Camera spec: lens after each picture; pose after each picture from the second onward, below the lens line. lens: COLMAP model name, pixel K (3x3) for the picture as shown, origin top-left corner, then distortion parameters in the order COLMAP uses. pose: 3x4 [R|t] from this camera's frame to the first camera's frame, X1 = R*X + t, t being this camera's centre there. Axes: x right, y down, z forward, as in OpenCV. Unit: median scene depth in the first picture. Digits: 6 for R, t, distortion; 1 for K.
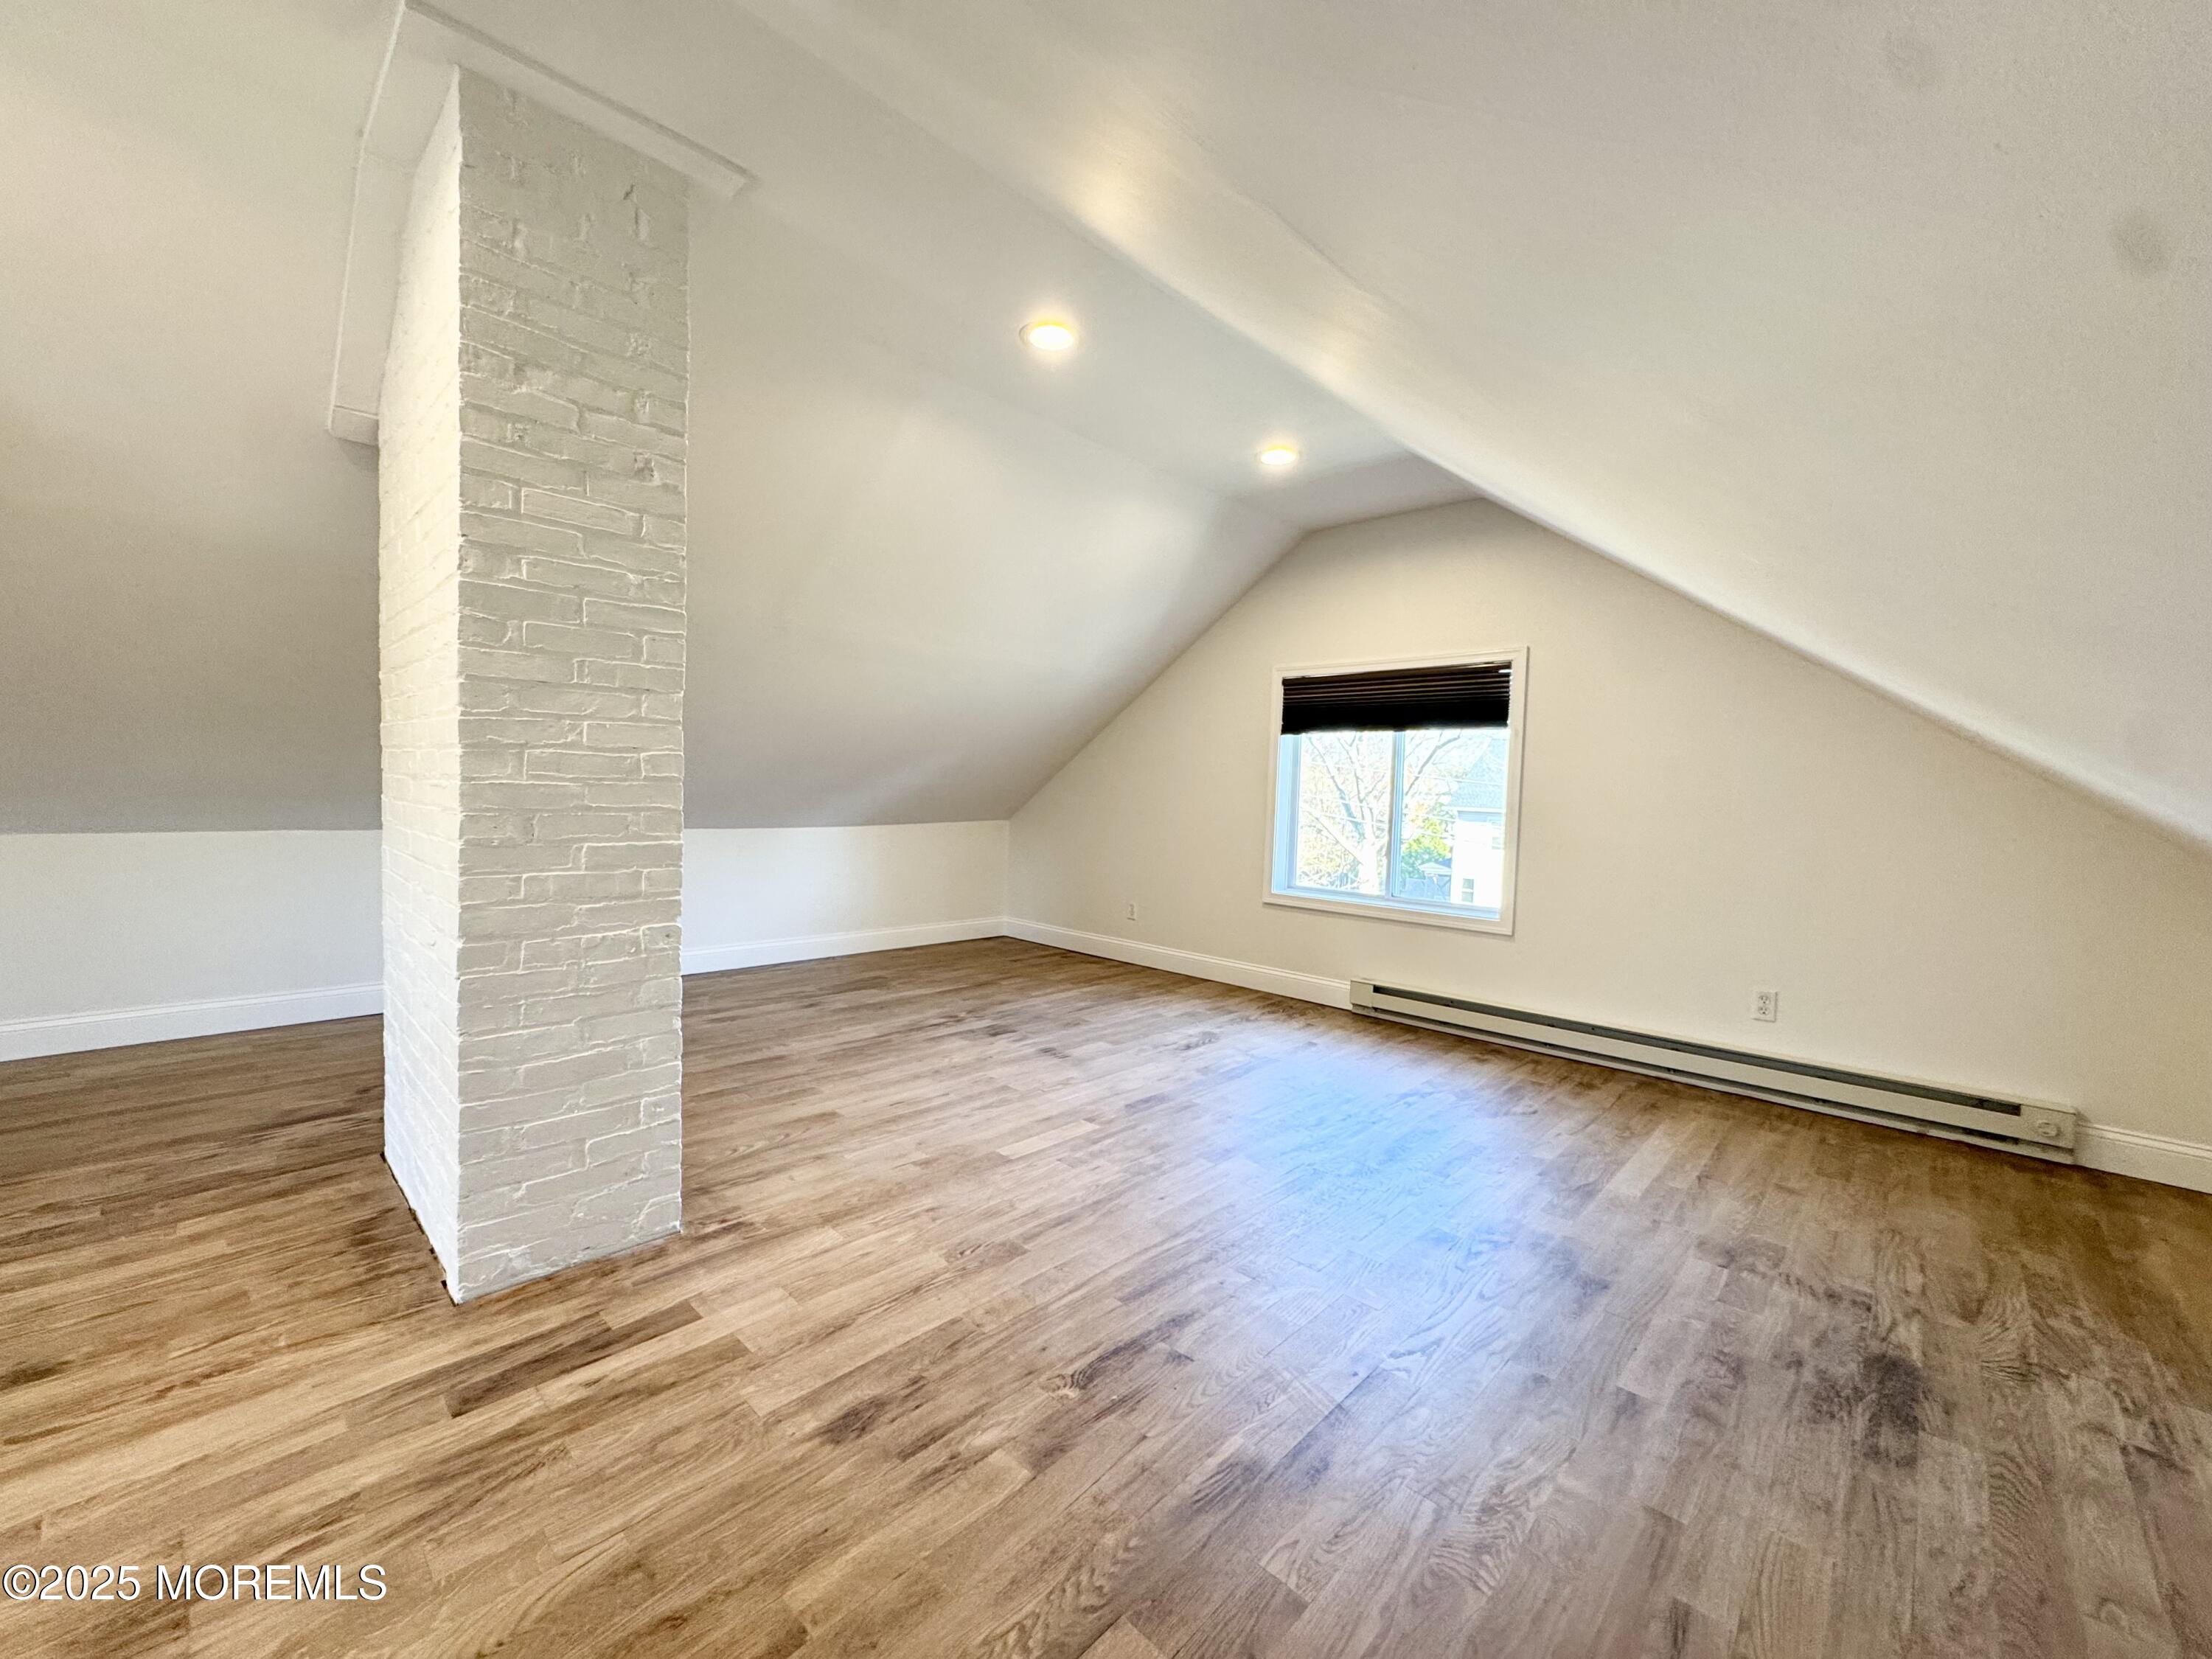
lens RADIAL K [[882.8, 0, 1103.0], [0, 882.8, 827.7], [0, 0, 1]] dist [-0.002775, -0.000074]
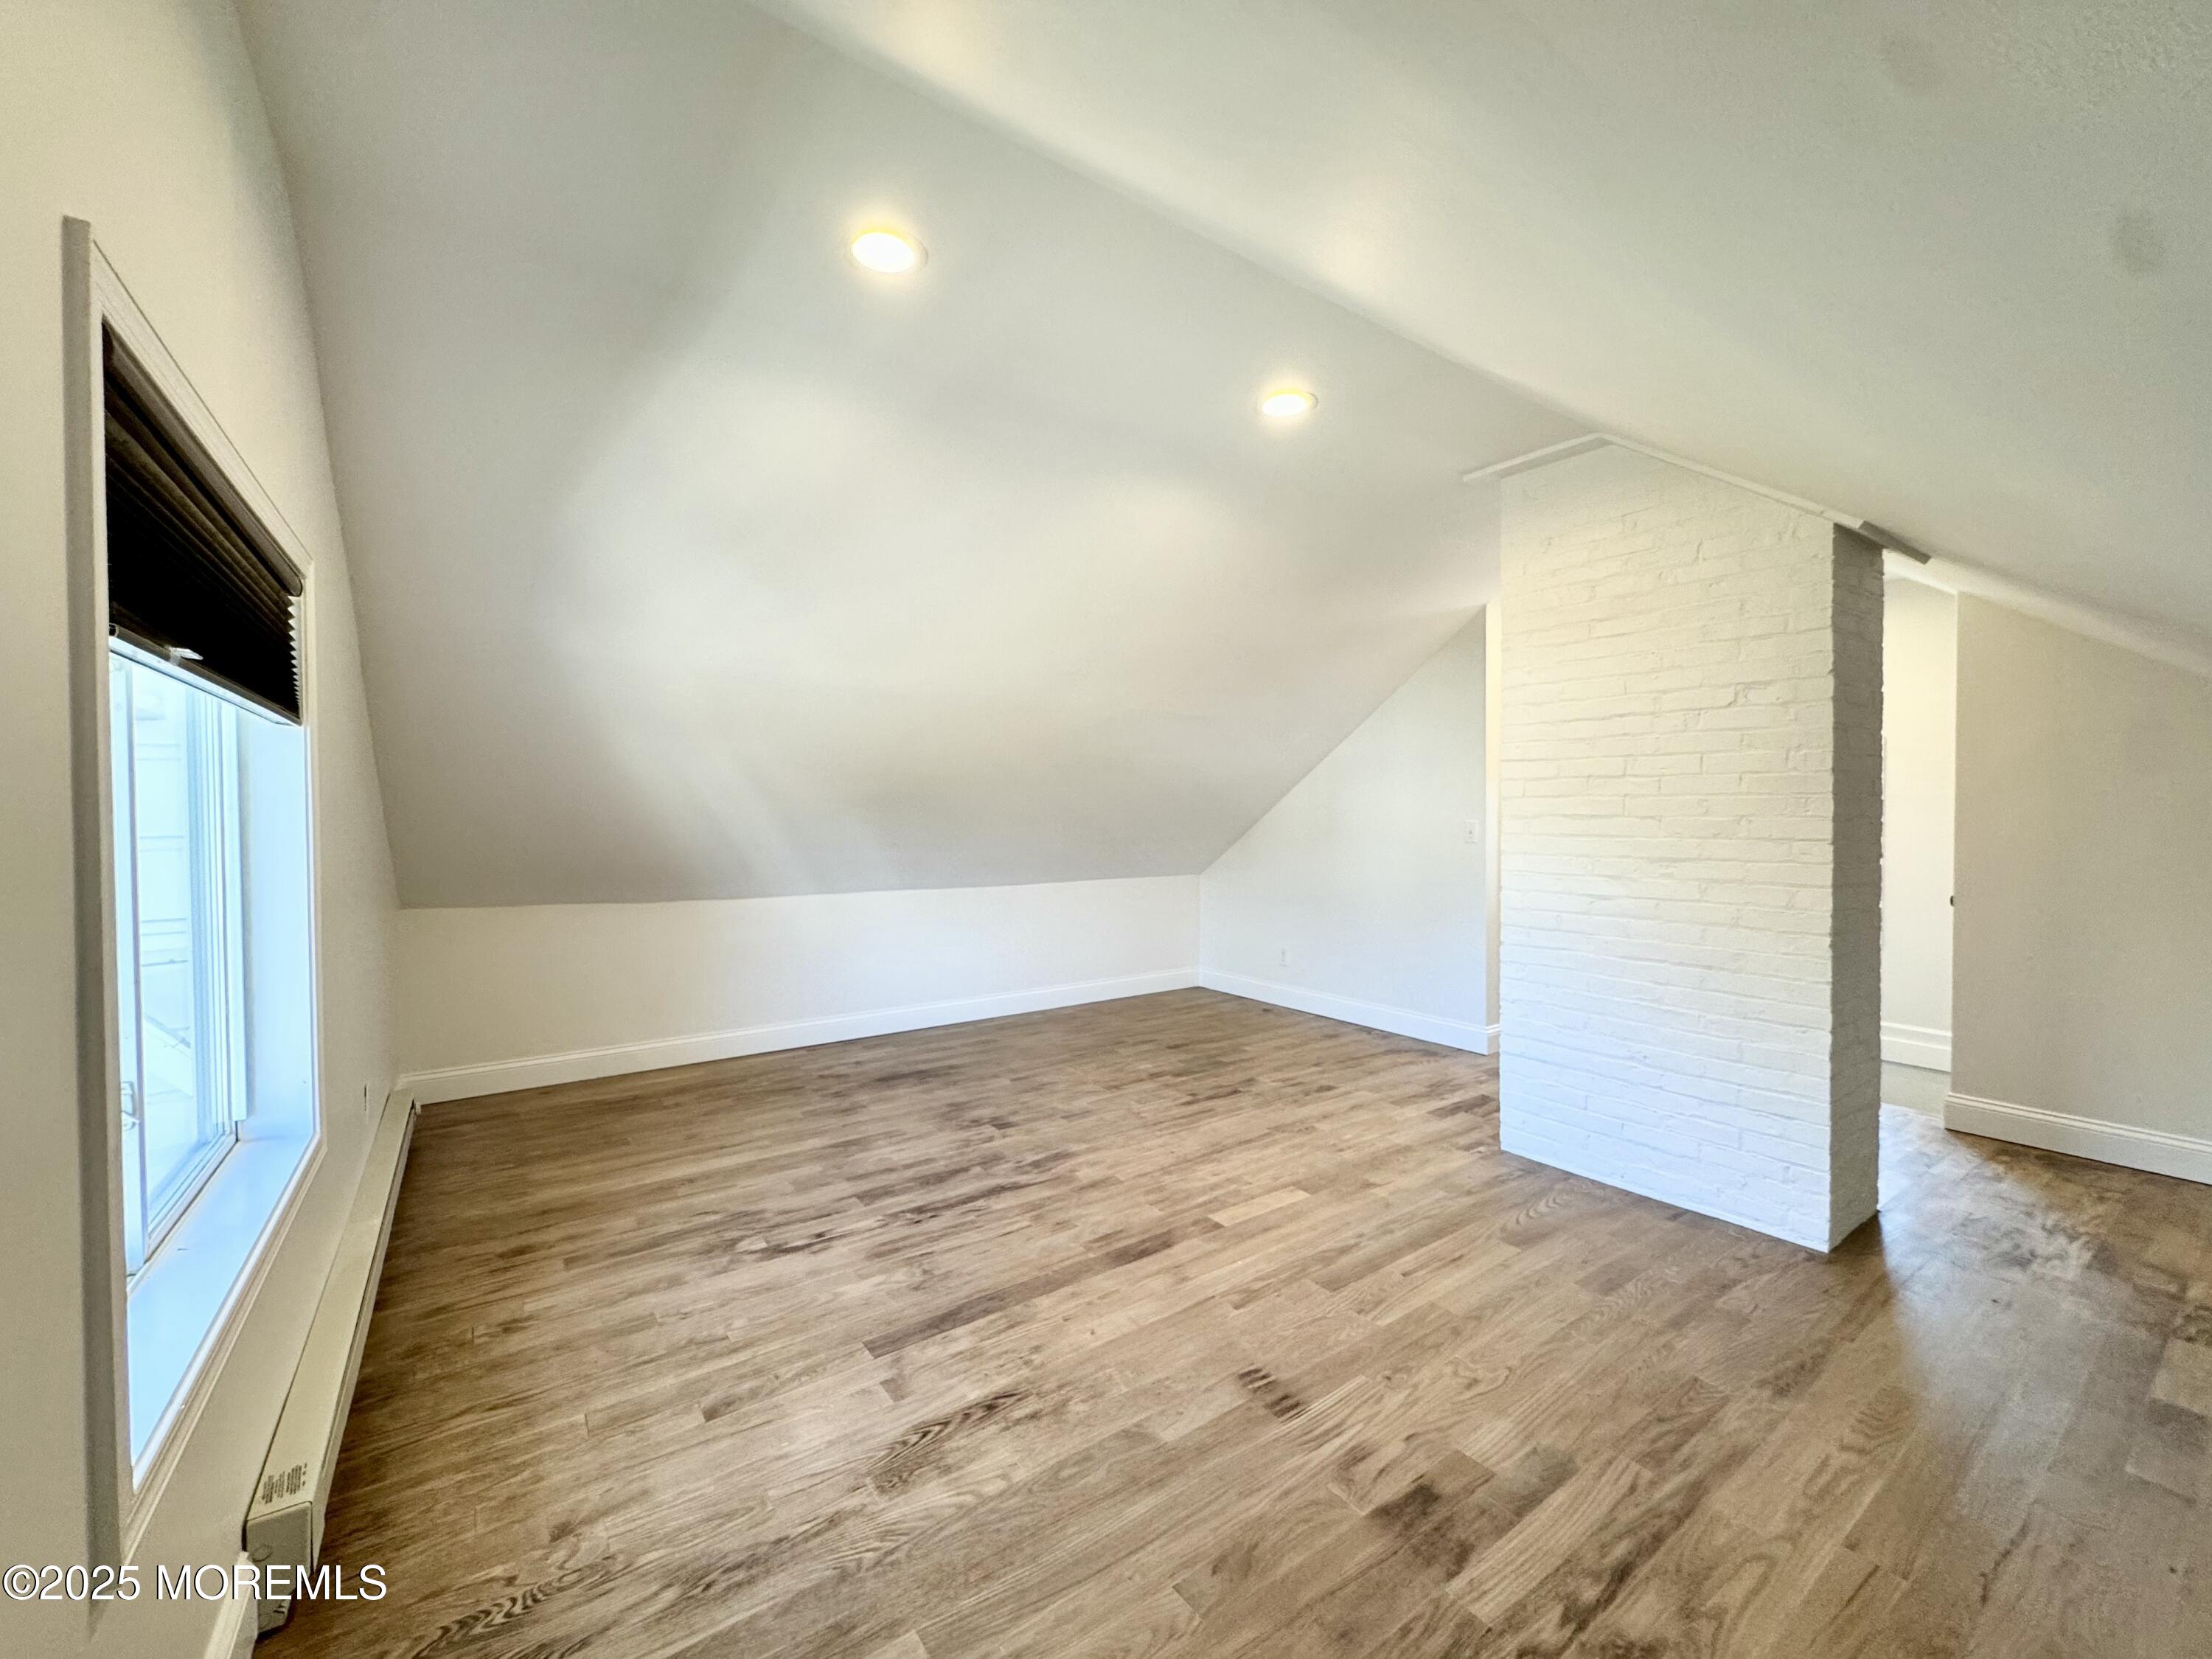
lens RADIAL K [[882.8, 0, 1108.8], [0, 882.8, 832.6], [0, 0, 1]] dist [-0.002775, -0.000074]
pose [[-0.981915, -0.033137, 0.186398, -0.069918], [-0.020015, 0.997215, 0.071845, -0.153721], [-0.188259, 0.066815, -0.979844, 2.196364]]
